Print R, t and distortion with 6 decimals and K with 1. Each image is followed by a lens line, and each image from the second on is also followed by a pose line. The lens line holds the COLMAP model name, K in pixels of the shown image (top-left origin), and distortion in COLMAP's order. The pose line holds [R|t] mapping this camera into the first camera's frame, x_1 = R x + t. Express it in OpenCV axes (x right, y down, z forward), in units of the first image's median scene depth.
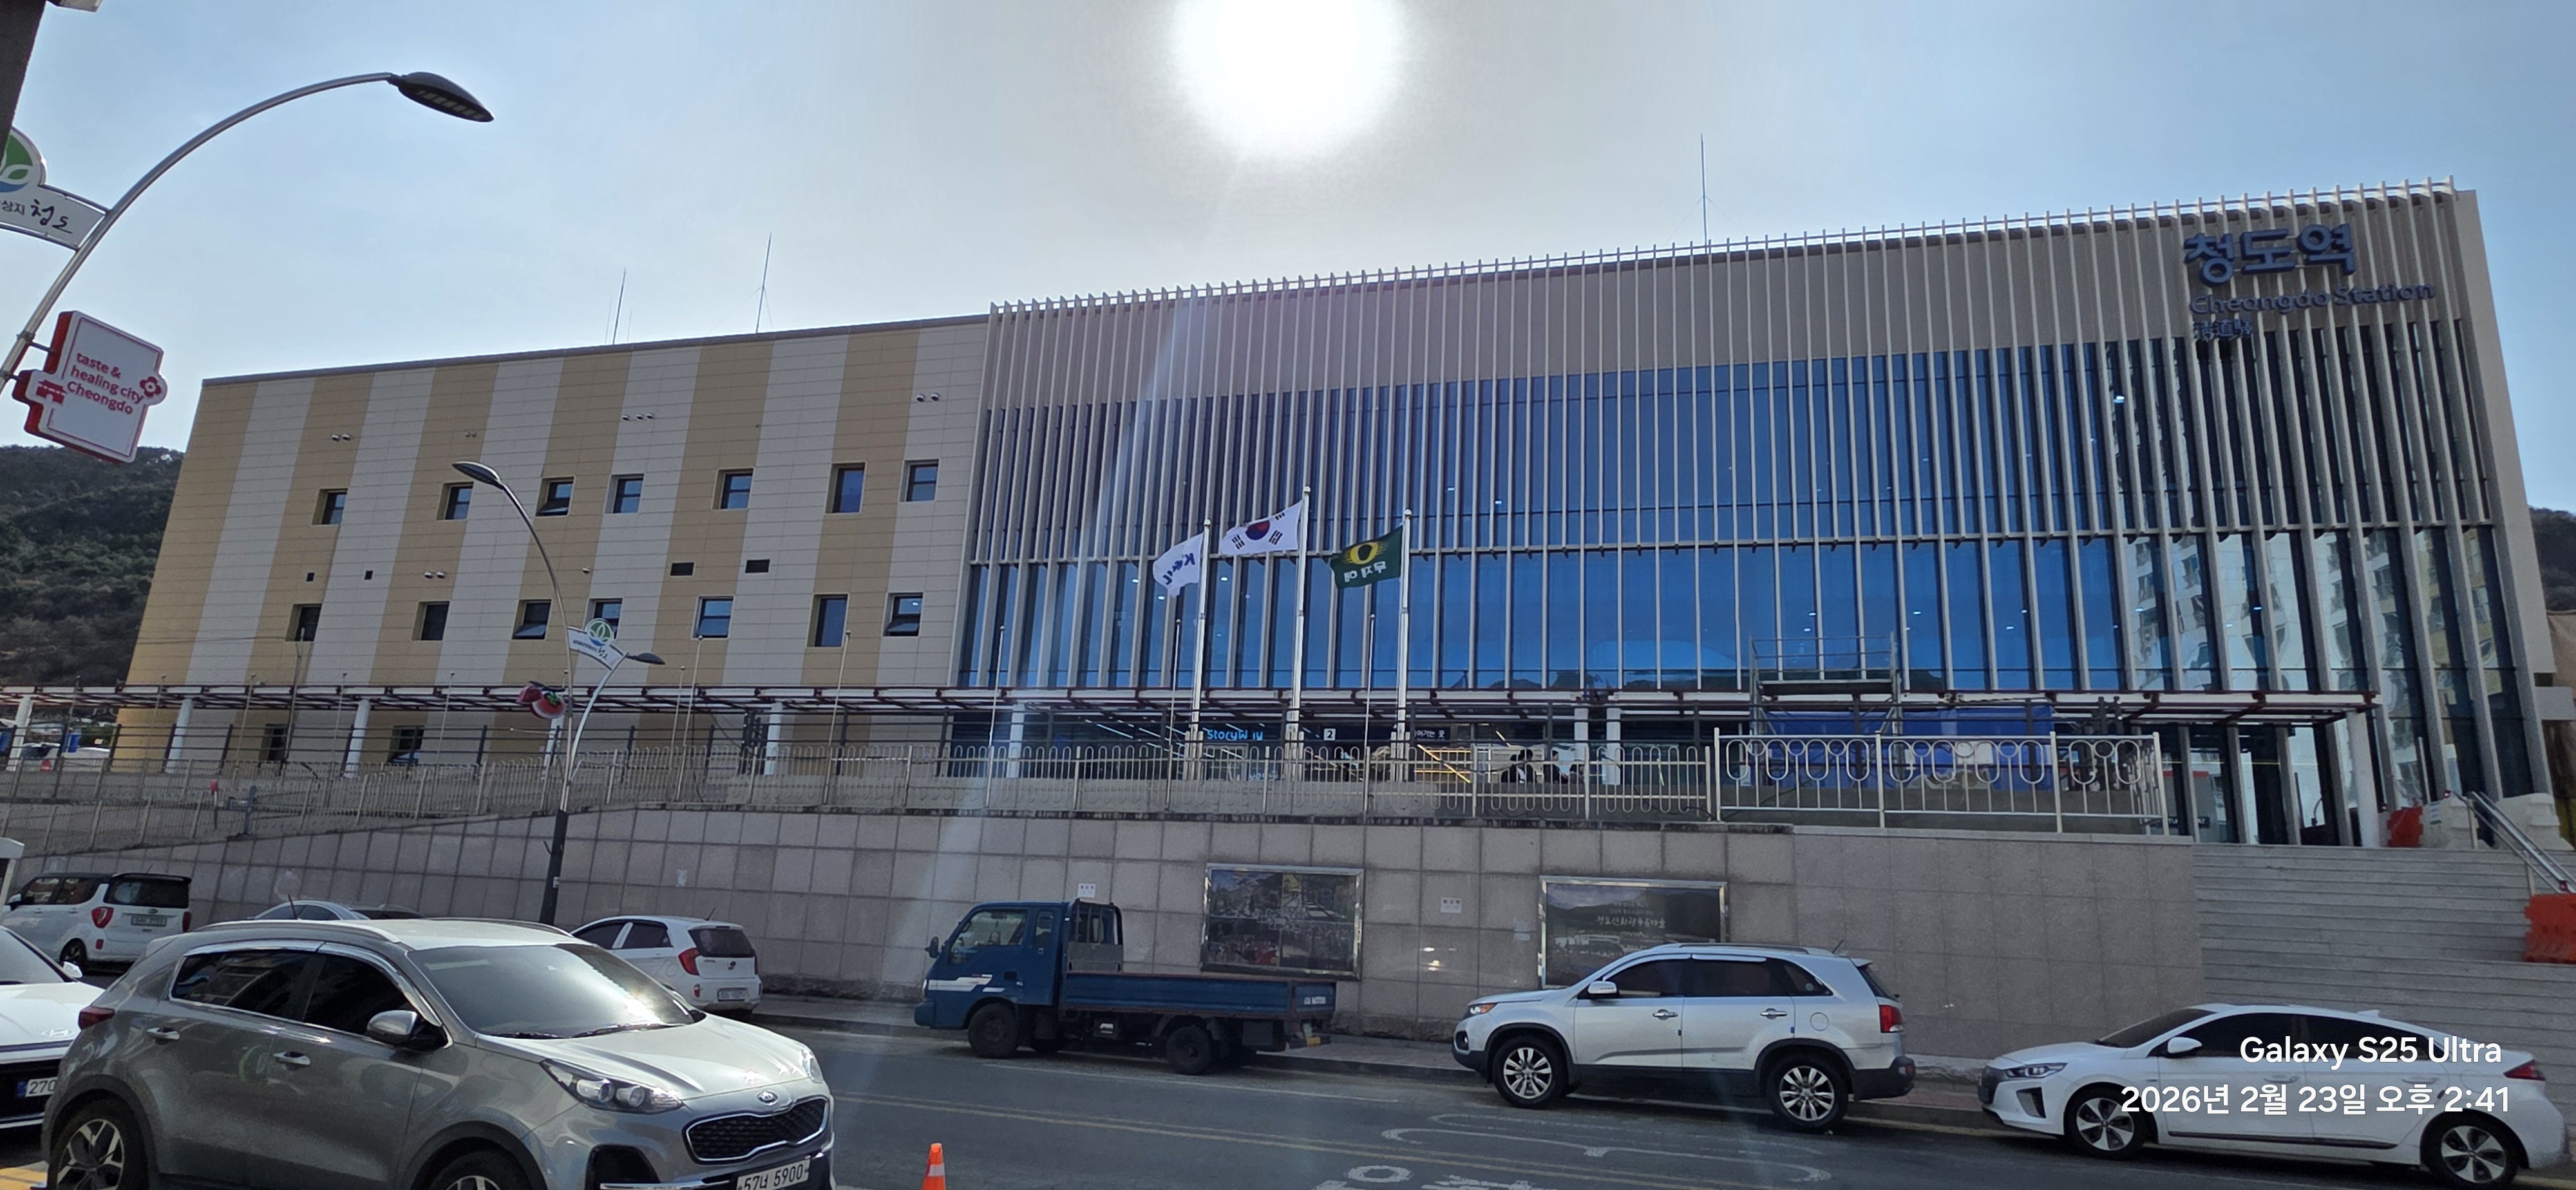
lens RADIAL K [[1334.0, 0, 1241.4], [0, 1334.0, 600.6], [0, 0, 1]] dist [0.057798, -0.093608]
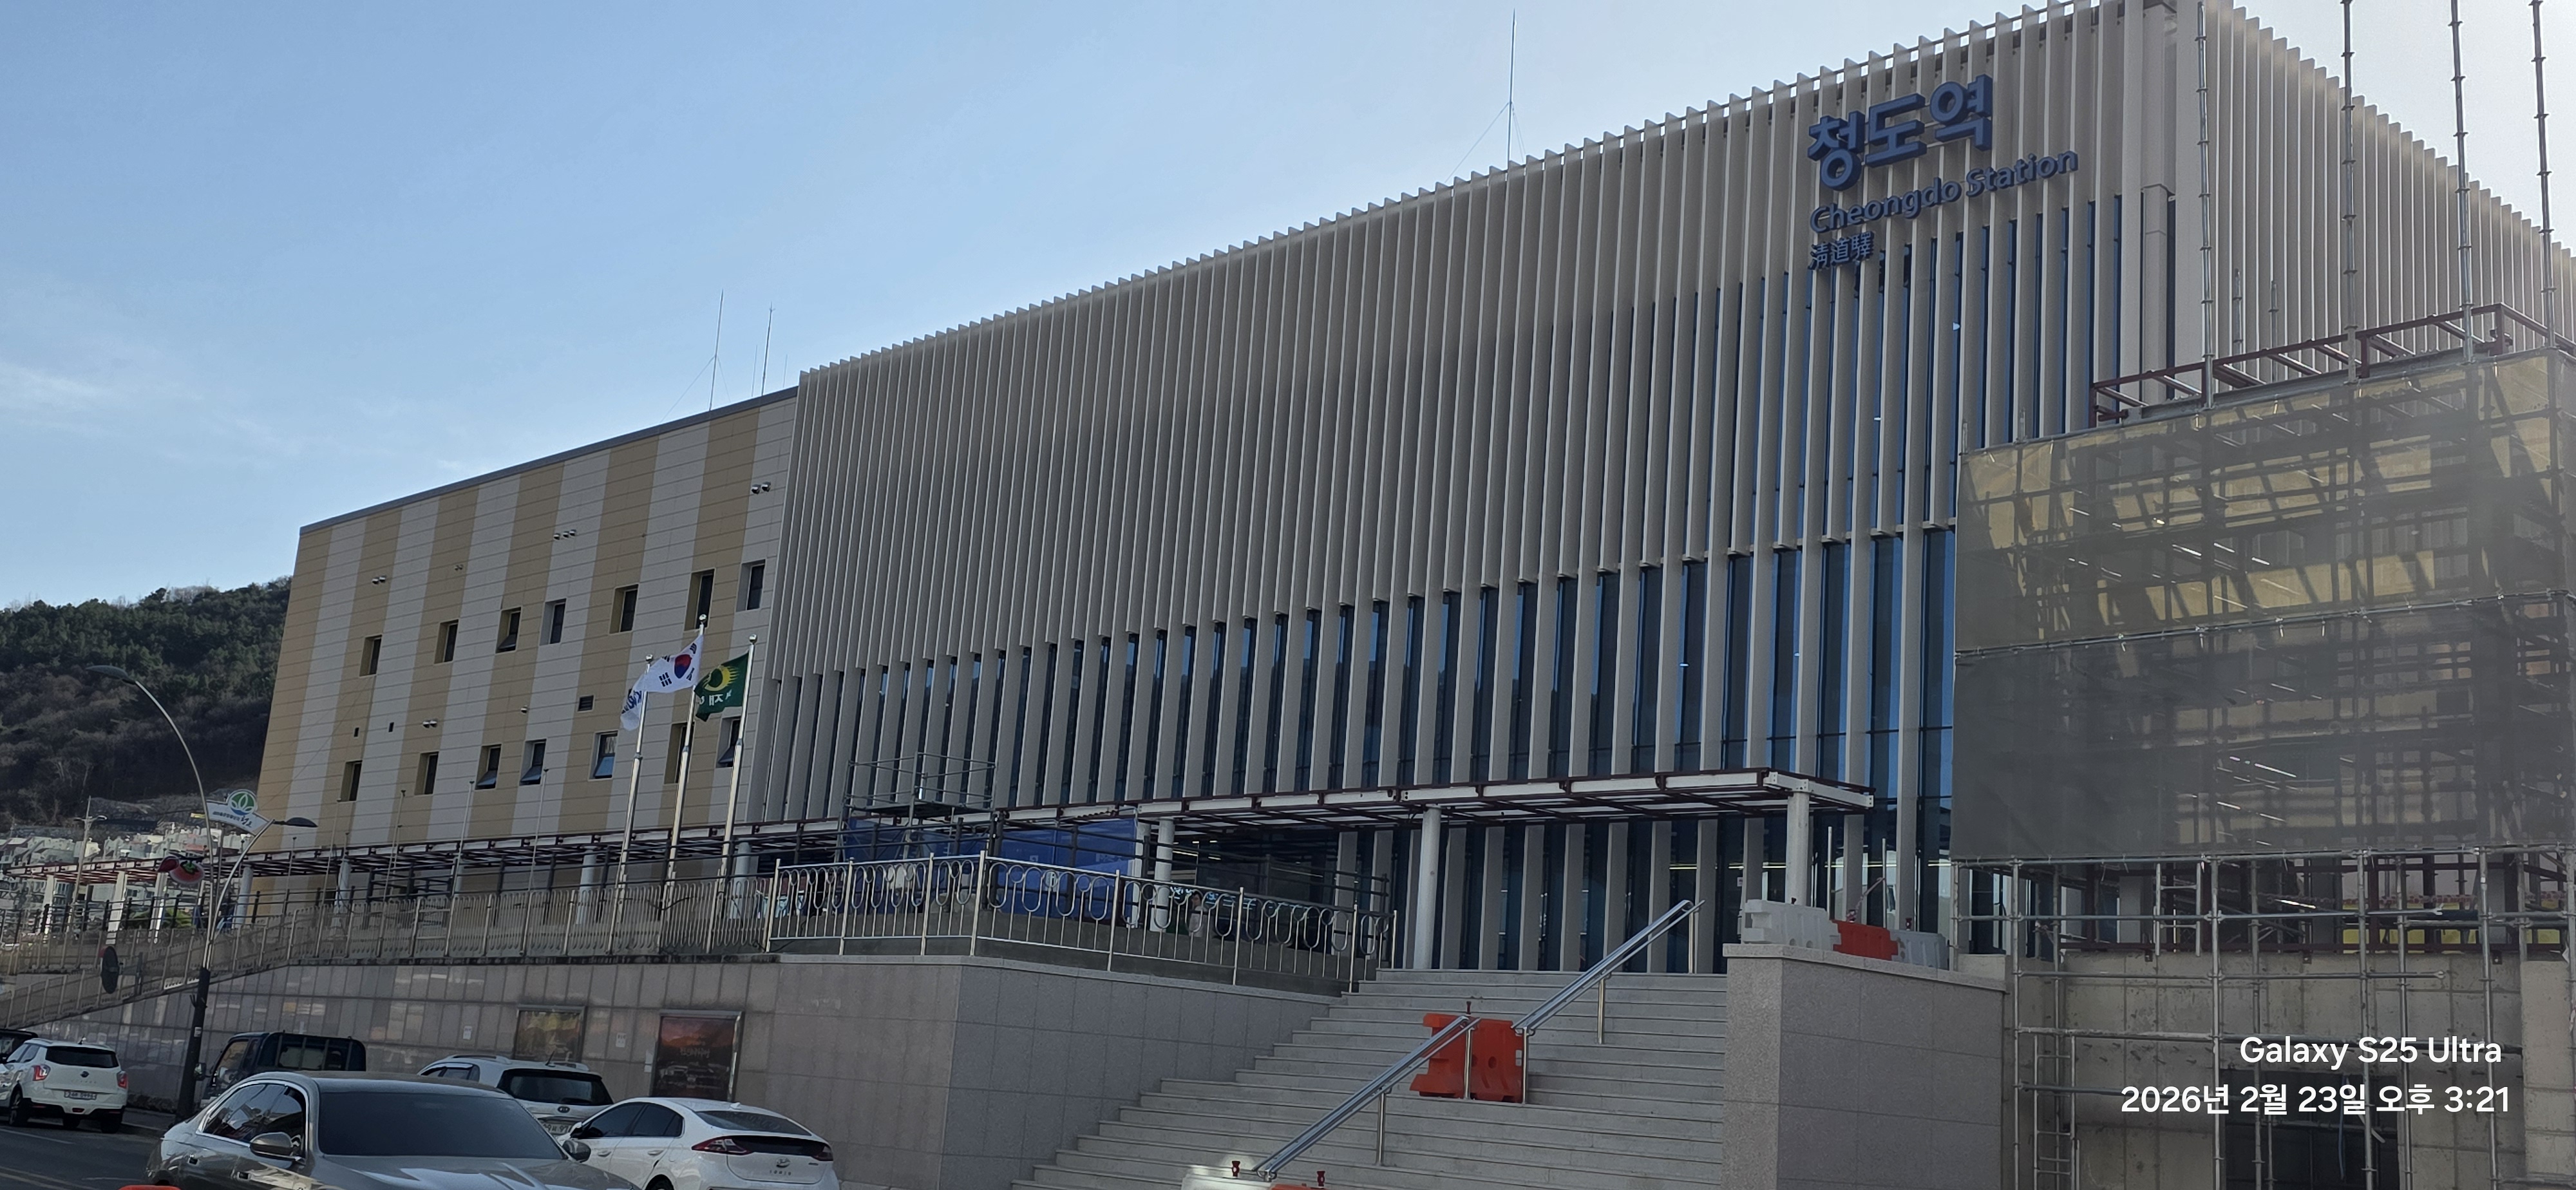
lens RADIAL K [[2537.8, 0, 1240.6], [0, 2537.8, 590.1], [0, 0, 1]] dist [0.084242, 0.007312]
pose [[0.852135, -0.092491, -0.515083, 0.874338], [0.092835, 0.995364, -0.025151, -0.015469], [0.515022, -0.026386, 0.856771, -0.253393]]
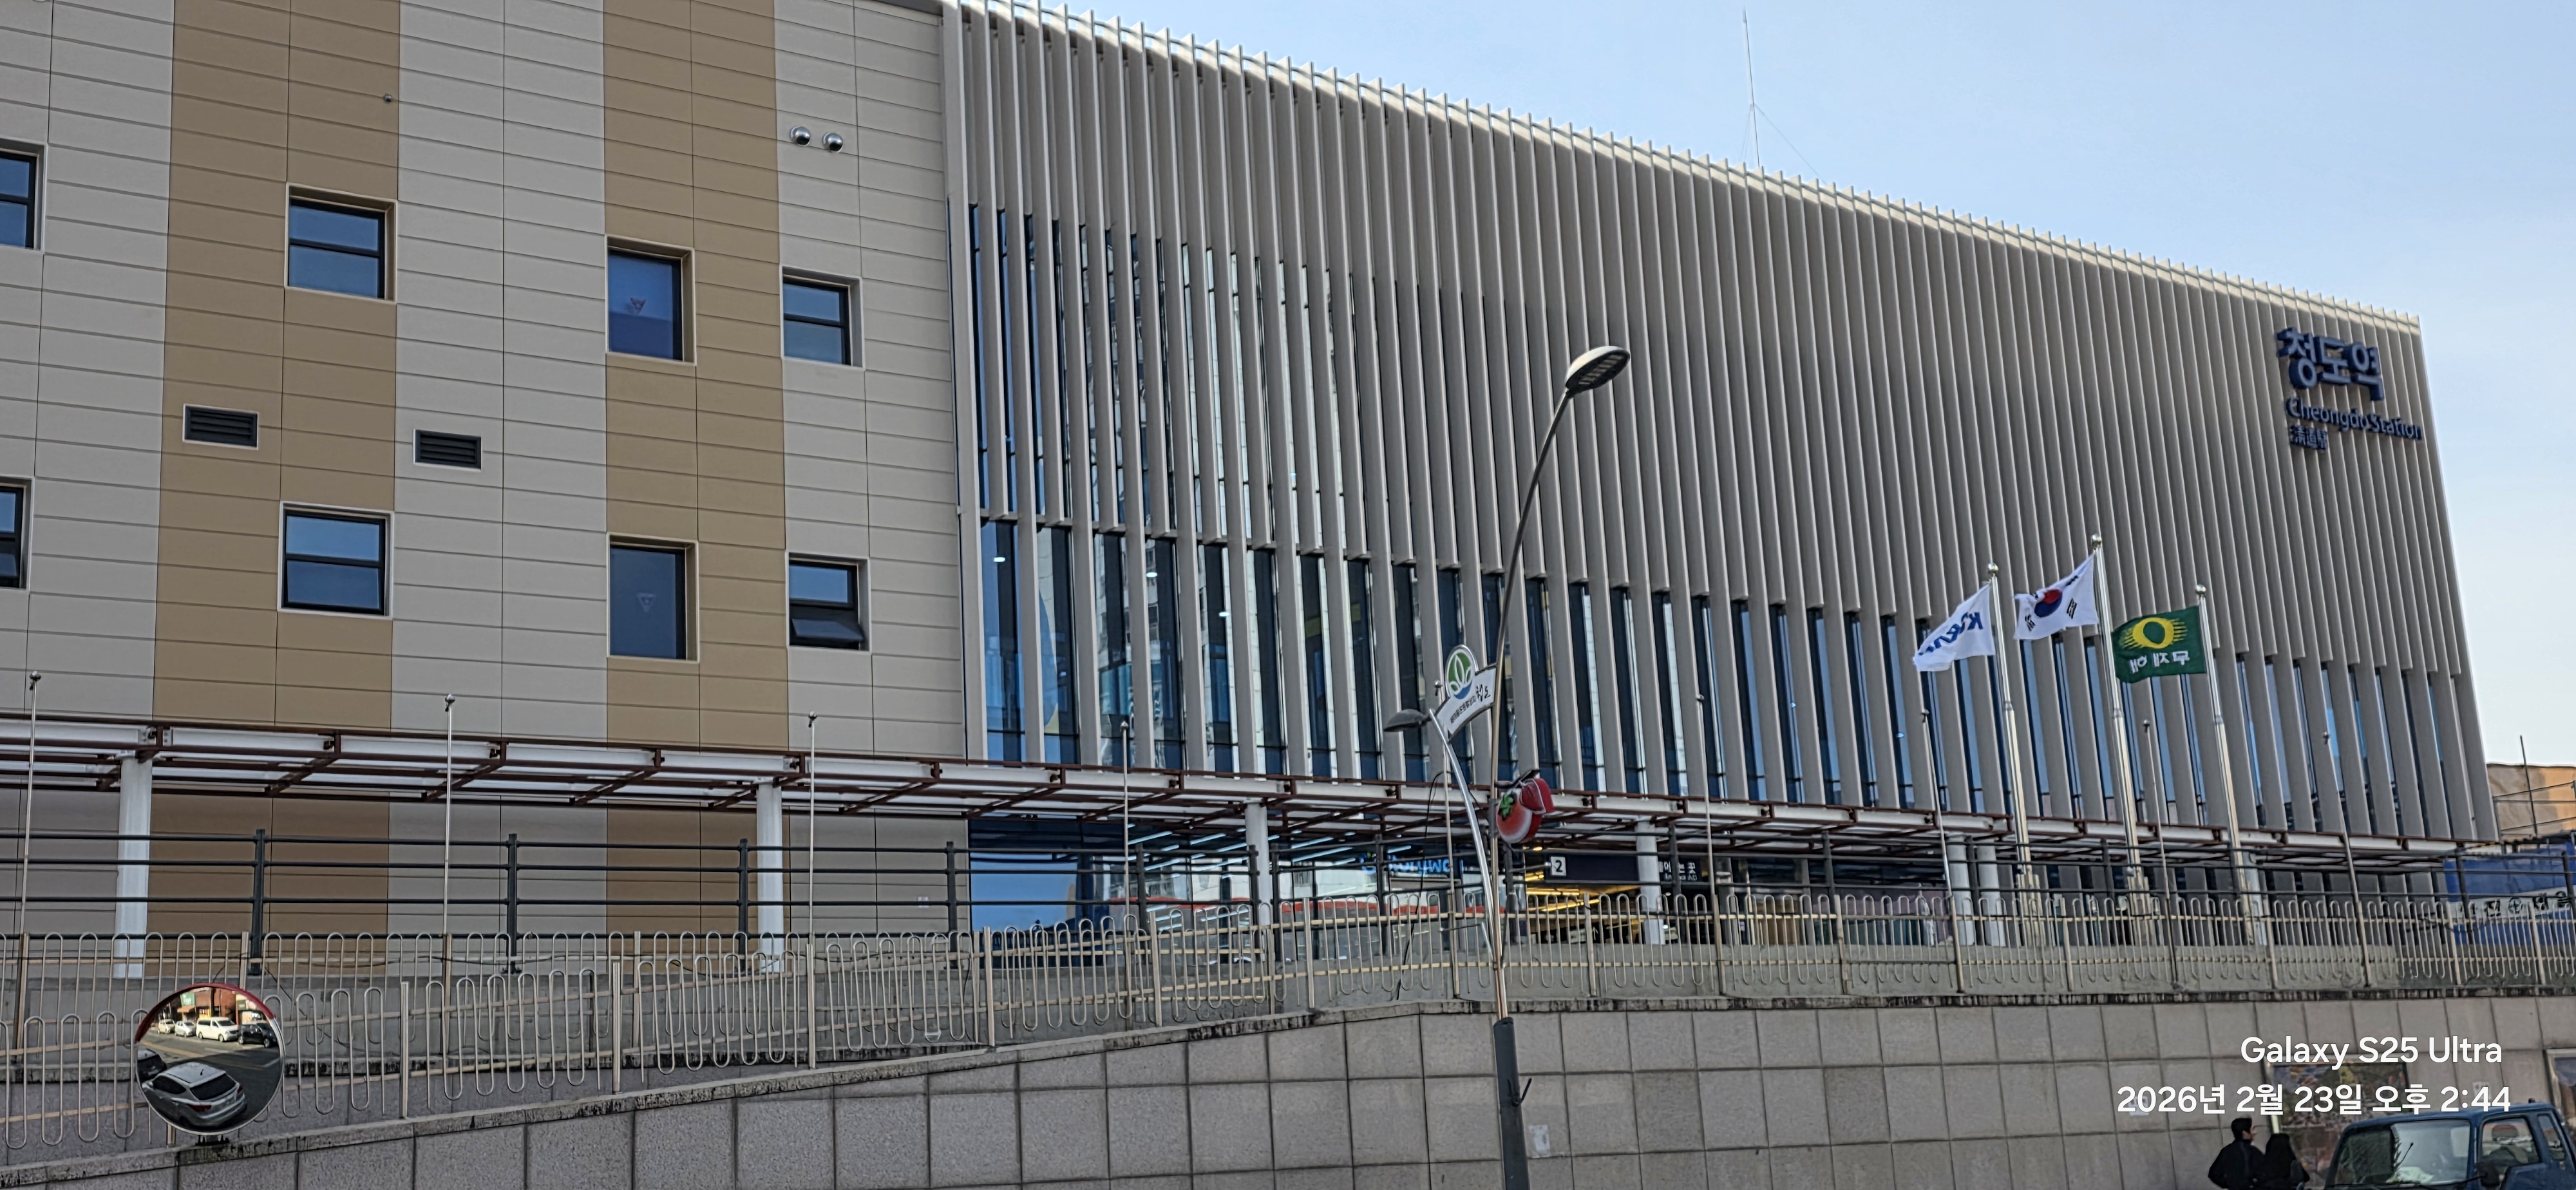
lens RADIAL K [[2678.9, 0, 1456.2], [0, 2678.9, 598.7], [0, 0, 1]] dist [0.084801, 0.005481]
pose [[0.610991, 0.082021, 0.787377, -0.835688], [-0.098943, 0.994731, -0.026843, 0.012487], [-0.785430, -0.061505, 0.615887, 0.228863]]
